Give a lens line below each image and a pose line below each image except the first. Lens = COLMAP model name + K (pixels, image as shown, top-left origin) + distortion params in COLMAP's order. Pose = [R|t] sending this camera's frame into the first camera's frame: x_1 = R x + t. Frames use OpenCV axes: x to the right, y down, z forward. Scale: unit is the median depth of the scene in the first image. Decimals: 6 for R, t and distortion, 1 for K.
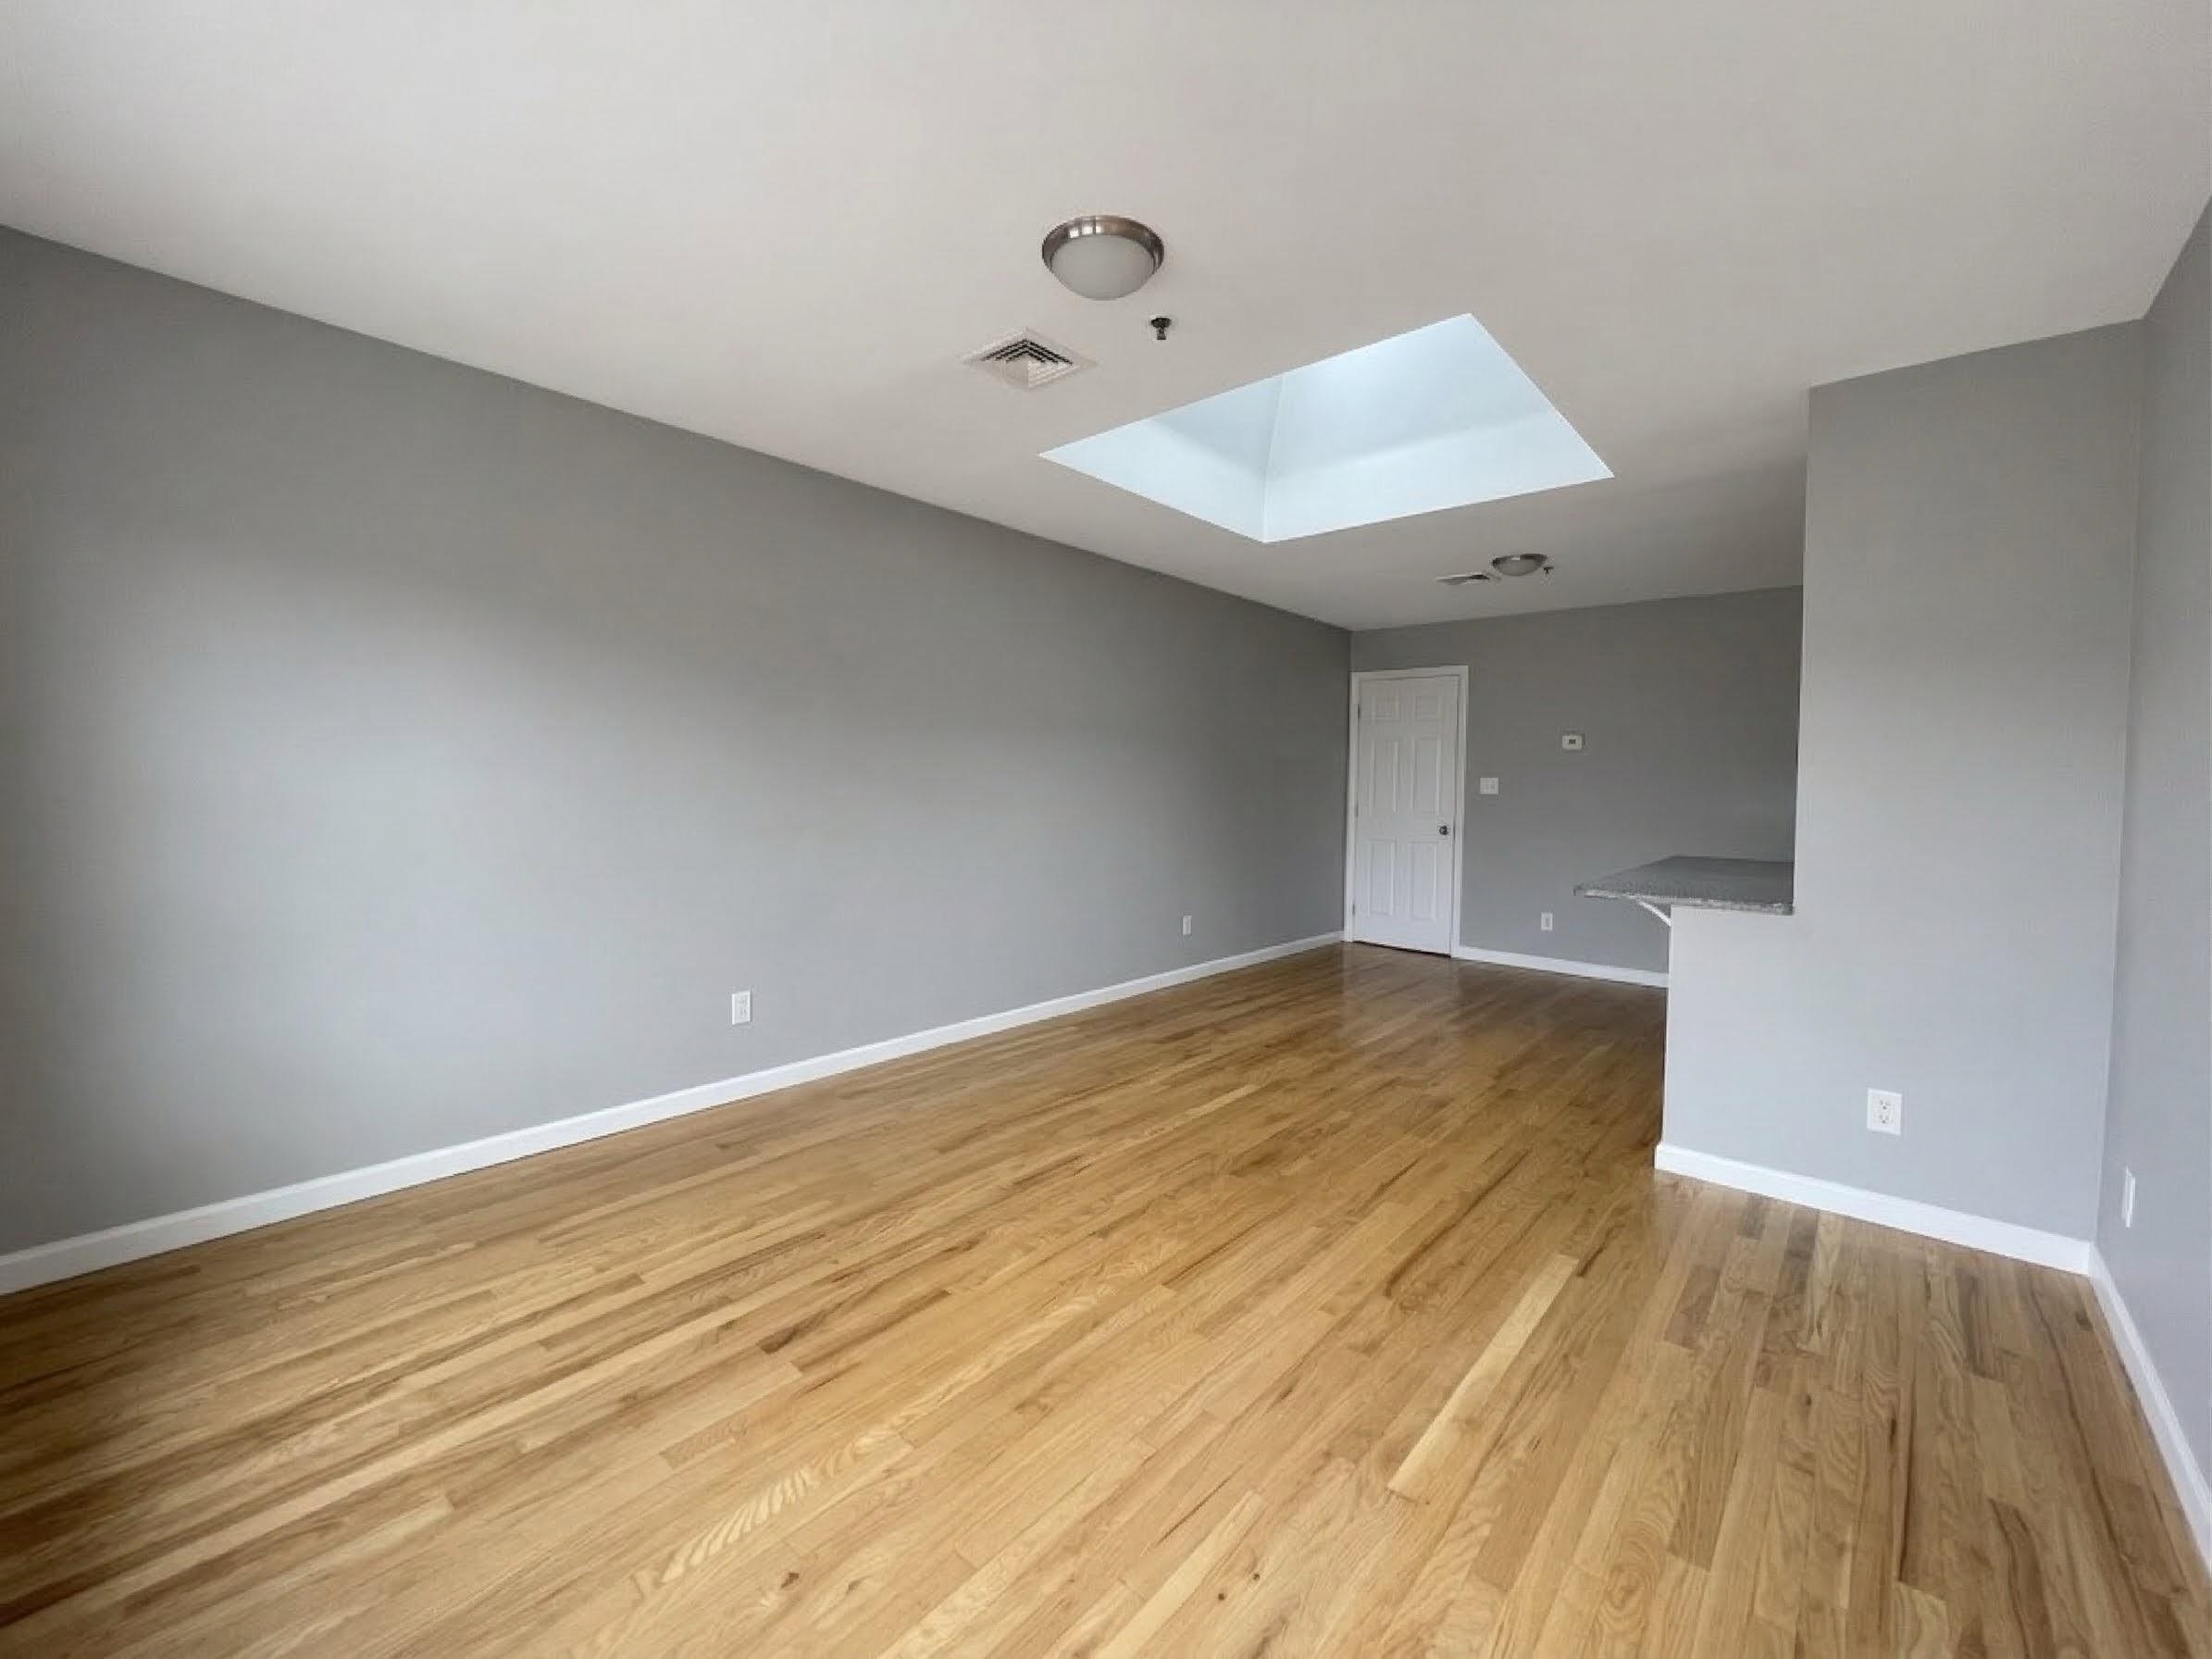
lens RADIAL K [[895.9, 0, 1112.6], [0, 895.9, 823.0], [0, 0, 1]] dist [-0.001184, -0.000048]
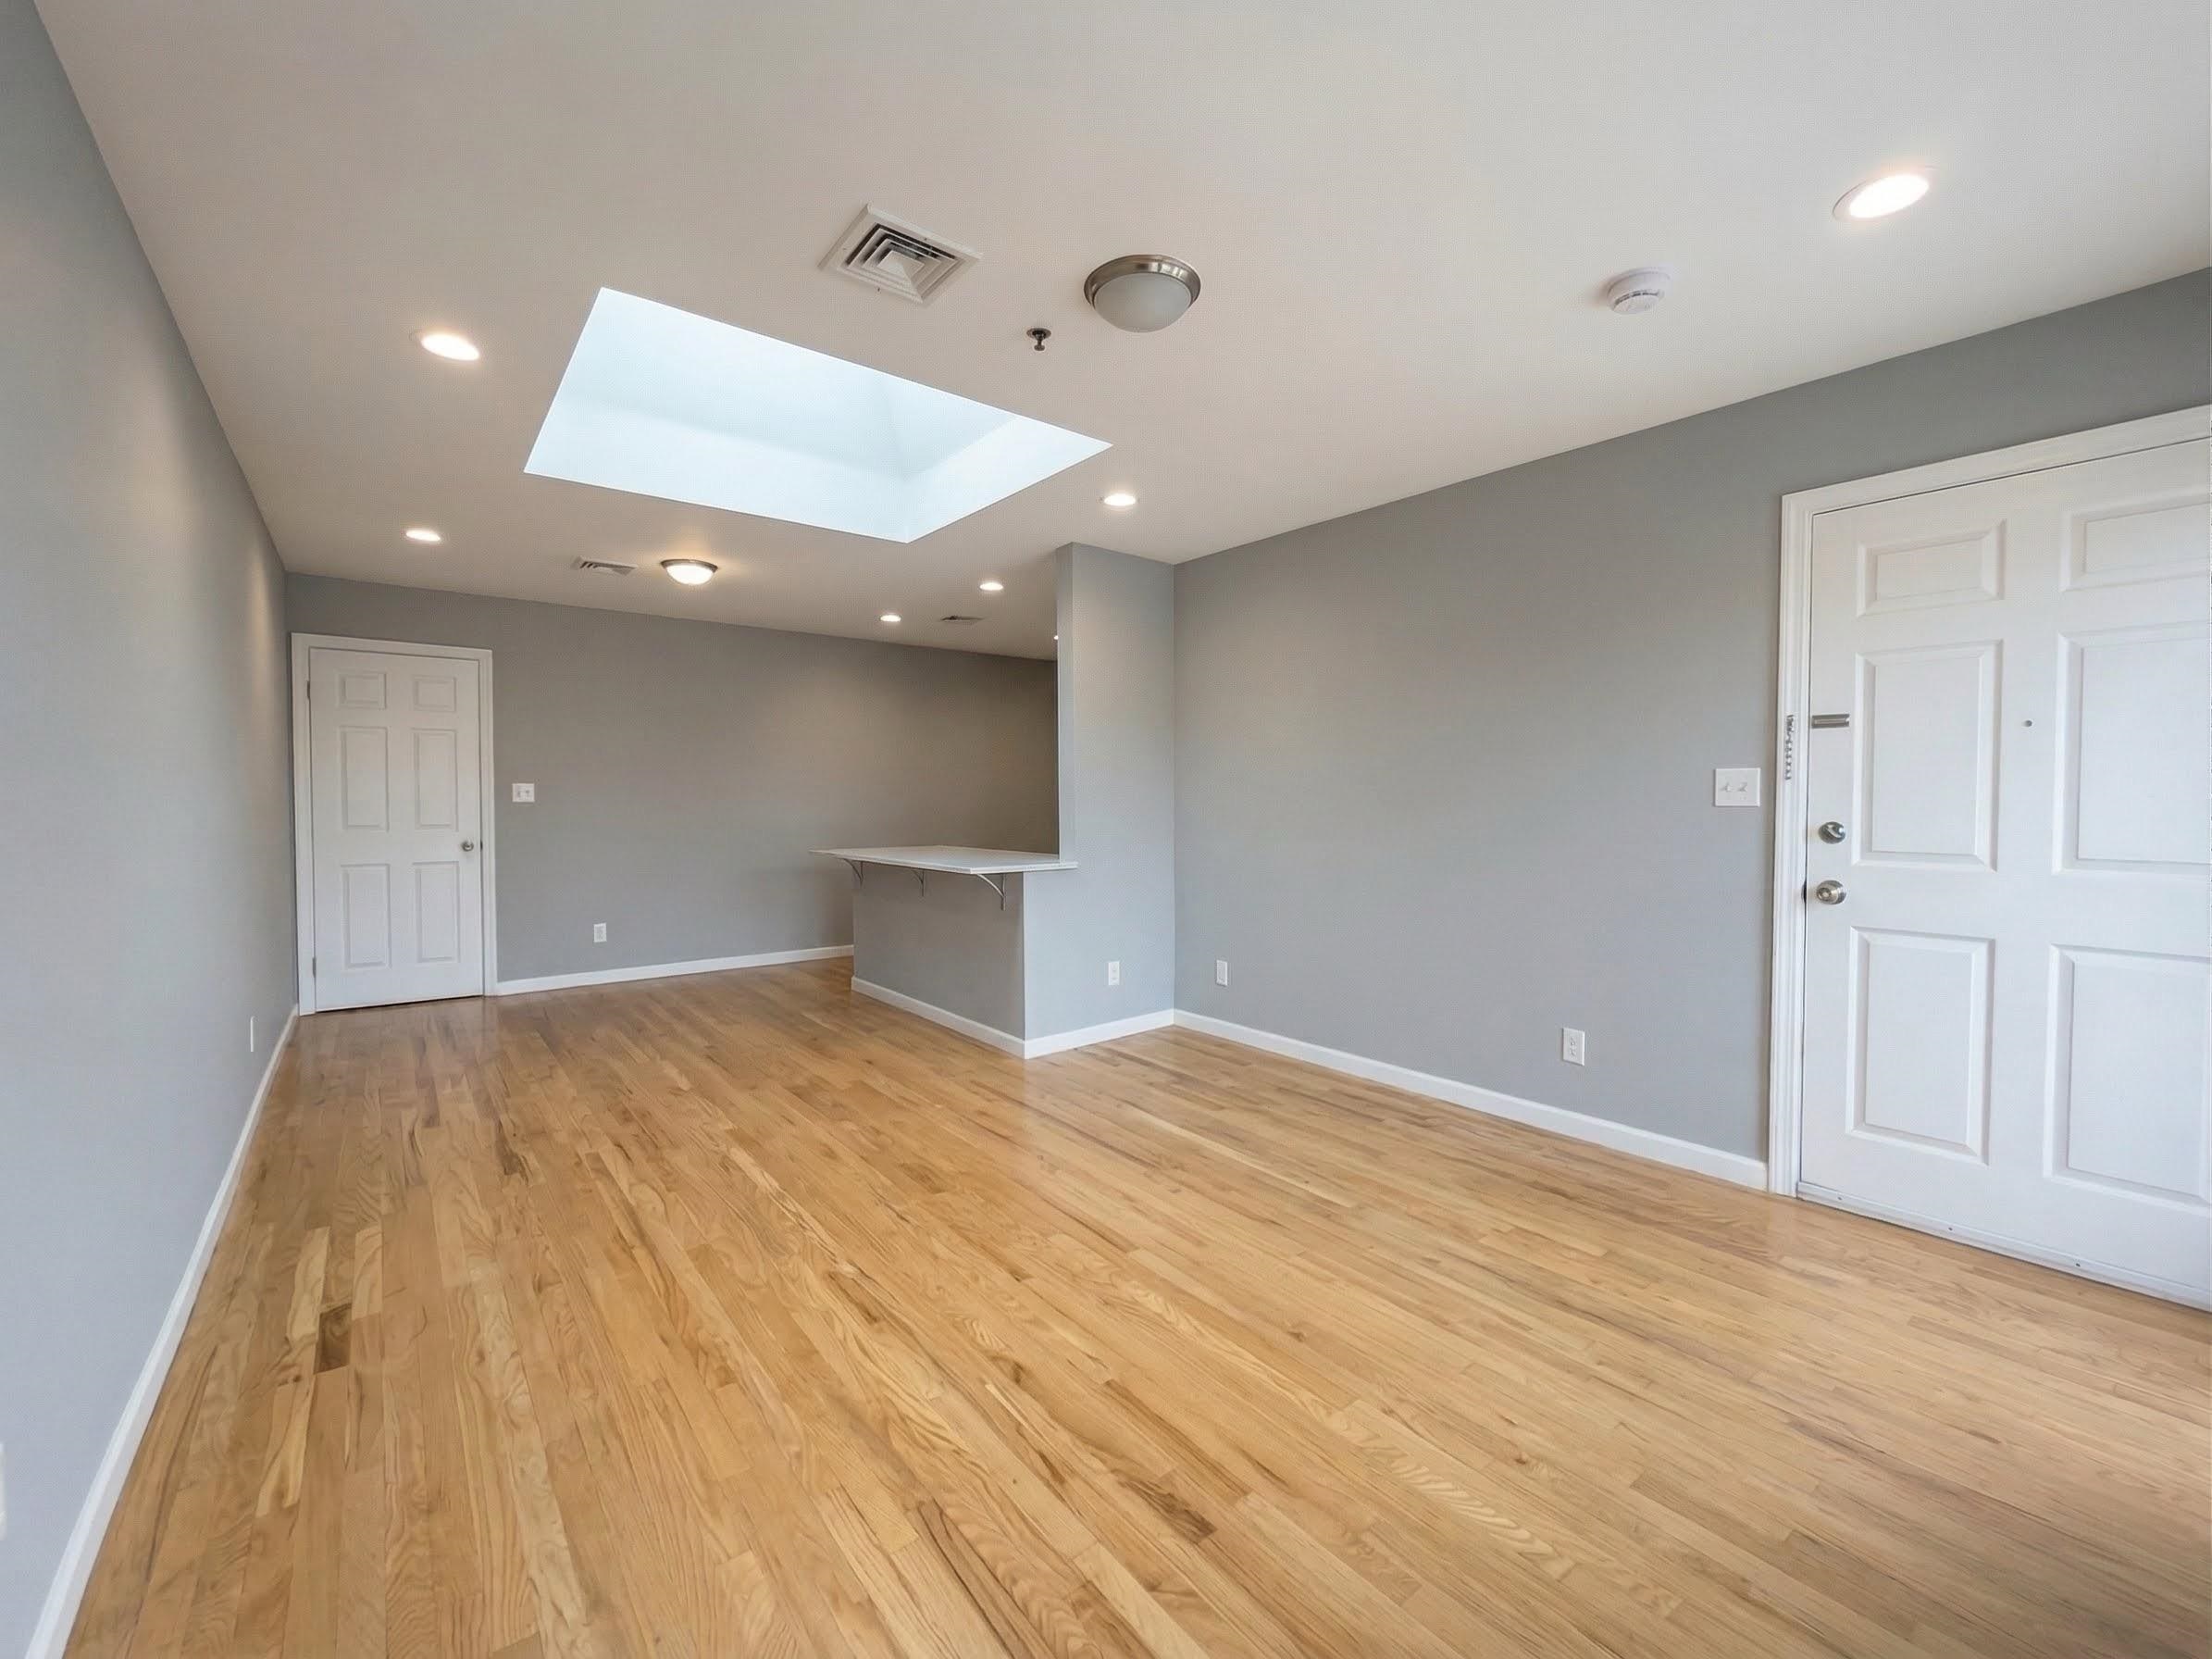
lens RADIAL K [[895.9, 0, 1112.6], [0, 895.9, 823.0], [0, 0, 1]] dist [-0.001184, -0.000048]
pose [[0.166108, -0.048934, 0.984893, -0.848829], [0.052211, 0.997804, 0.040769, -0.041787], [-0.984724, 0.044651, 0.168298, 0.695740]]
